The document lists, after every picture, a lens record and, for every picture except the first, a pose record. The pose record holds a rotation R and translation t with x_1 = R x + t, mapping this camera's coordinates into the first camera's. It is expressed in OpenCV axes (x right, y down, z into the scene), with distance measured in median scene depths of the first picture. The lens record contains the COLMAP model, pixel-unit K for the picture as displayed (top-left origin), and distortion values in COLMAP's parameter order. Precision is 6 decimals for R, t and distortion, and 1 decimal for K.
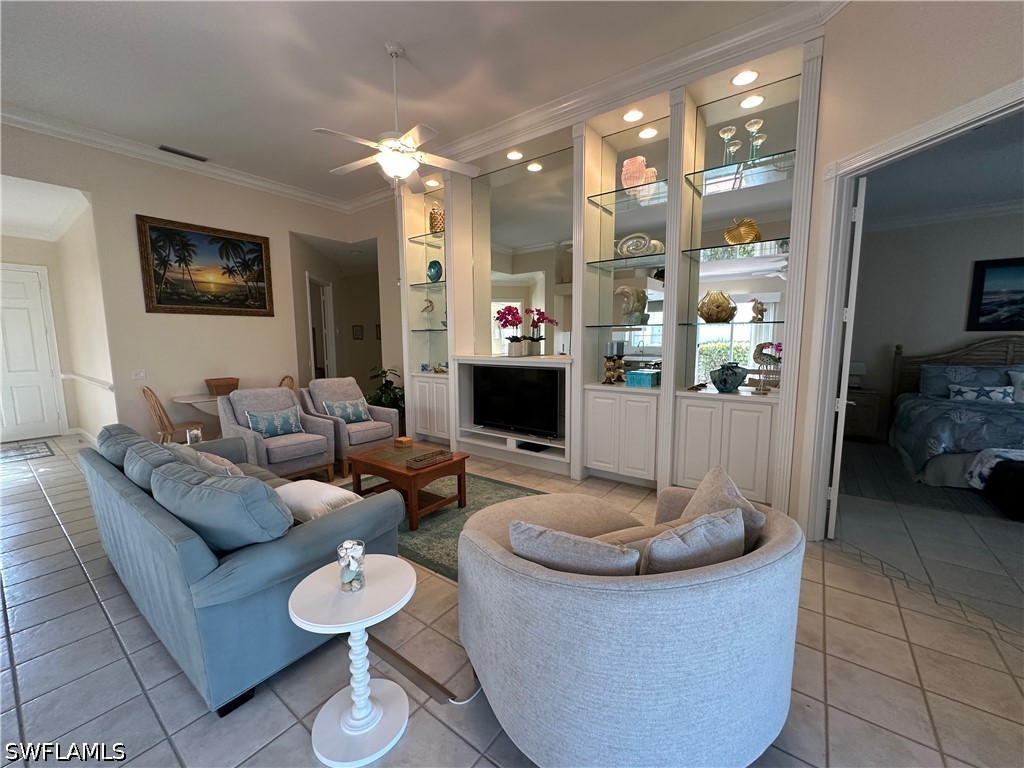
lens RADIAL K [[407.8, 0, 511.8], [0, 407.8, 384.7], [0, 0, 1]] dist [-0.001894, -0.000157]
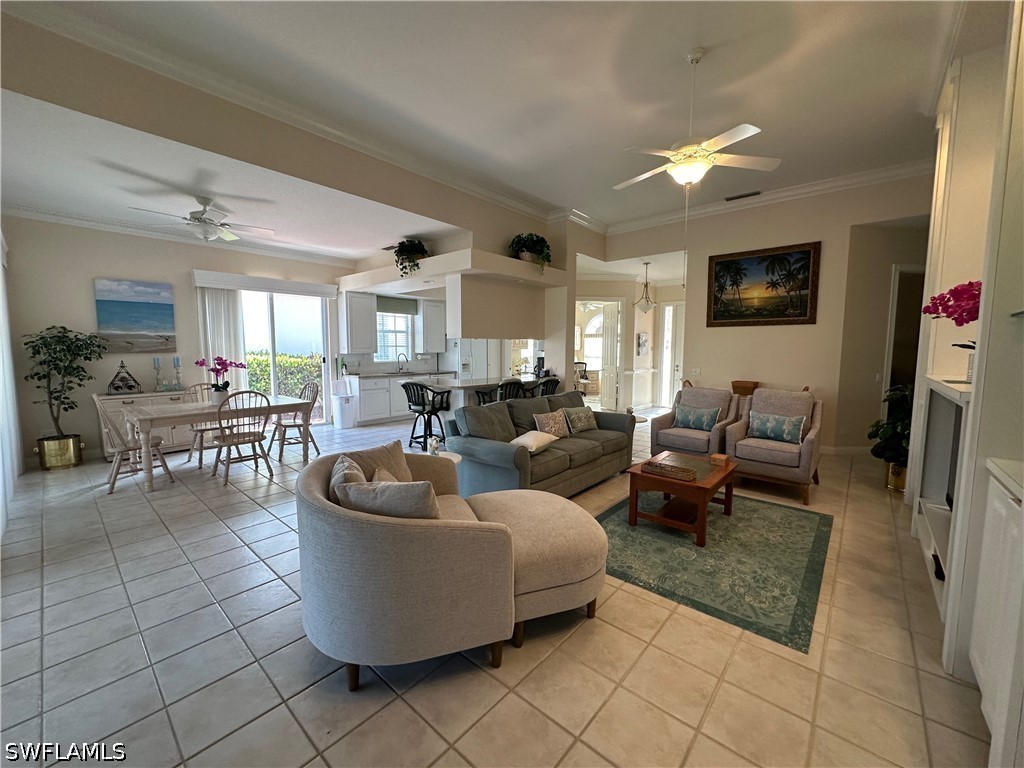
lens RADIAL K [[407.8, 0, 511.8], [0, 407.8, 384.7], [0, 0, 1]] dist [-0.001894, -0.000157]
pose [[-0.075096, 0.093544, -0.992779, 0.498789], [-0.118397, 0.987711, 0.102022, -0.046865], [0.990123, 0.125203, -0.063097, 0.442263]]
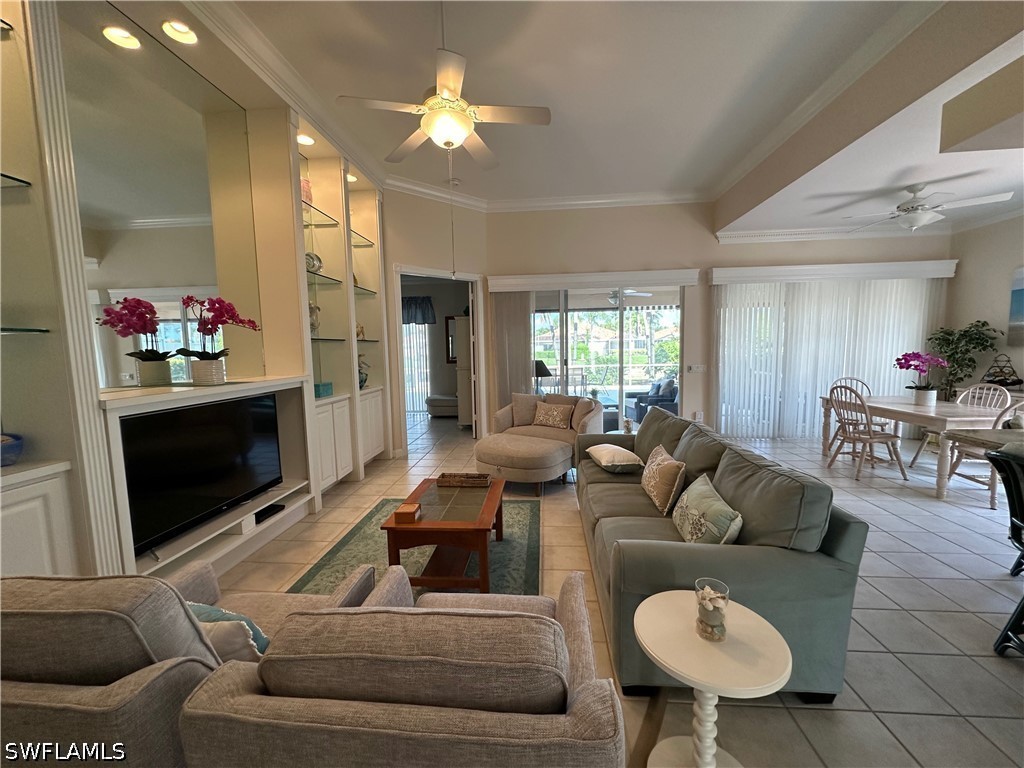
lens RADIAL K [[407.8, 0, 511.8], [0, 407.8, 384.7], [0, 0, 1]] dist [-0.001894, -0.000157]
pose [[-0.532350, -0.058266, 0.844517, -0.663614], [0.121367, 0.982069, 0.144262, -0.094401], [-0.837779, 0.179294, -0.515733, 0.882243]]
